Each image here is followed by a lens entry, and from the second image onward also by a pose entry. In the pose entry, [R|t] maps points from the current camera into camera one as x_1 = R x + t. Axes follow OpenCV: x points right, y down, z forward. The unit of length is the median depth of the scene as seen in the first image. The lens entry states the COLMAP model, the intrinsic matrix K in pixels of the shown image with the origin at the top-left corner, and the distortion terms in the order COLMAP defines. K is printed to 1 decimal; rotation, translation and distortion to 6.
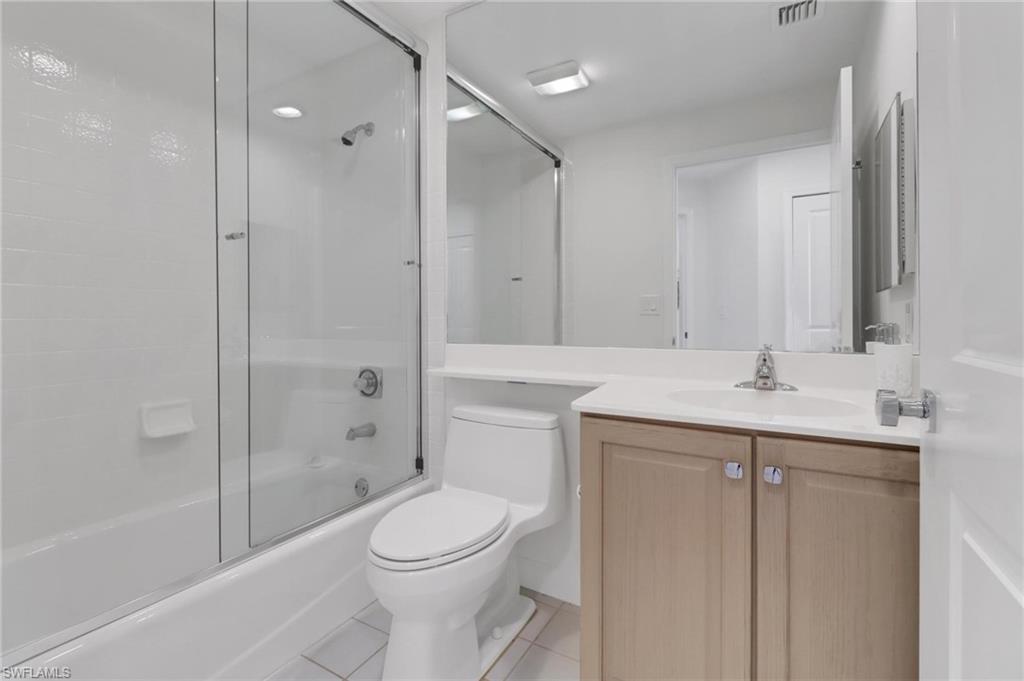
lens RADIAL K [[475.0, 0, 510.6], [0, 475.0, 323.8], [0, 0, 1]] dist [0.014373, -0.016261]
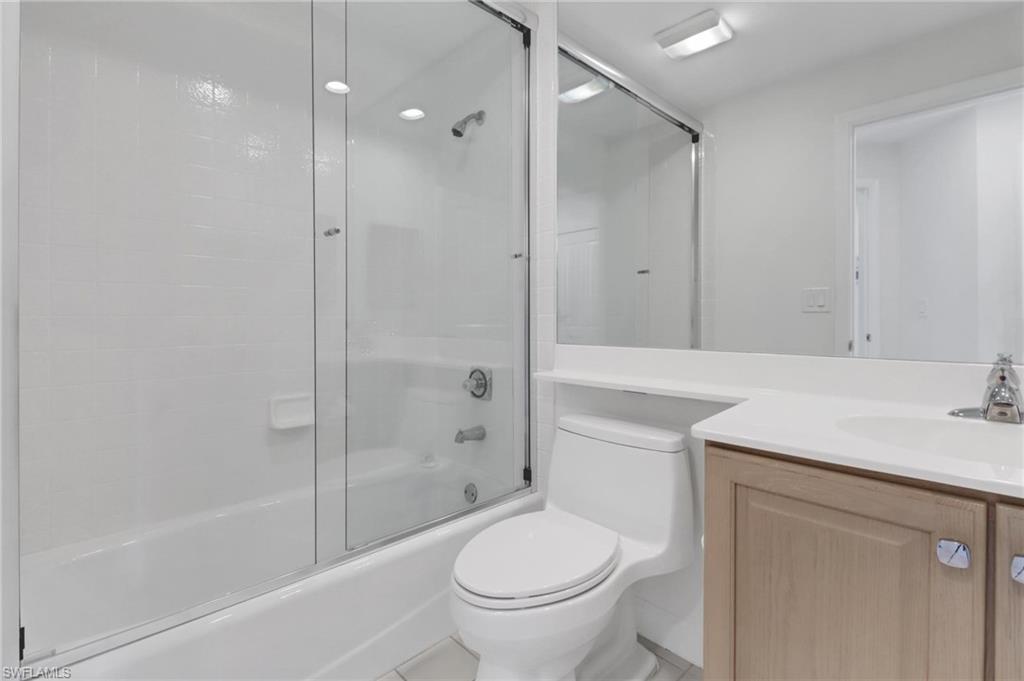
lens RADIAL K [[480.6, 0, 511.2], [0, 480.6, 320.3], [0, 0, 1]] dist [0.018664, -0.017657]
pose [[0.960039, 0.002874, -0.279853, 0.037082], [-0.004111, 0.999984, -0.003835, 0.000081], [0.279838, 0.004832, 0.960035, 0.099774]]
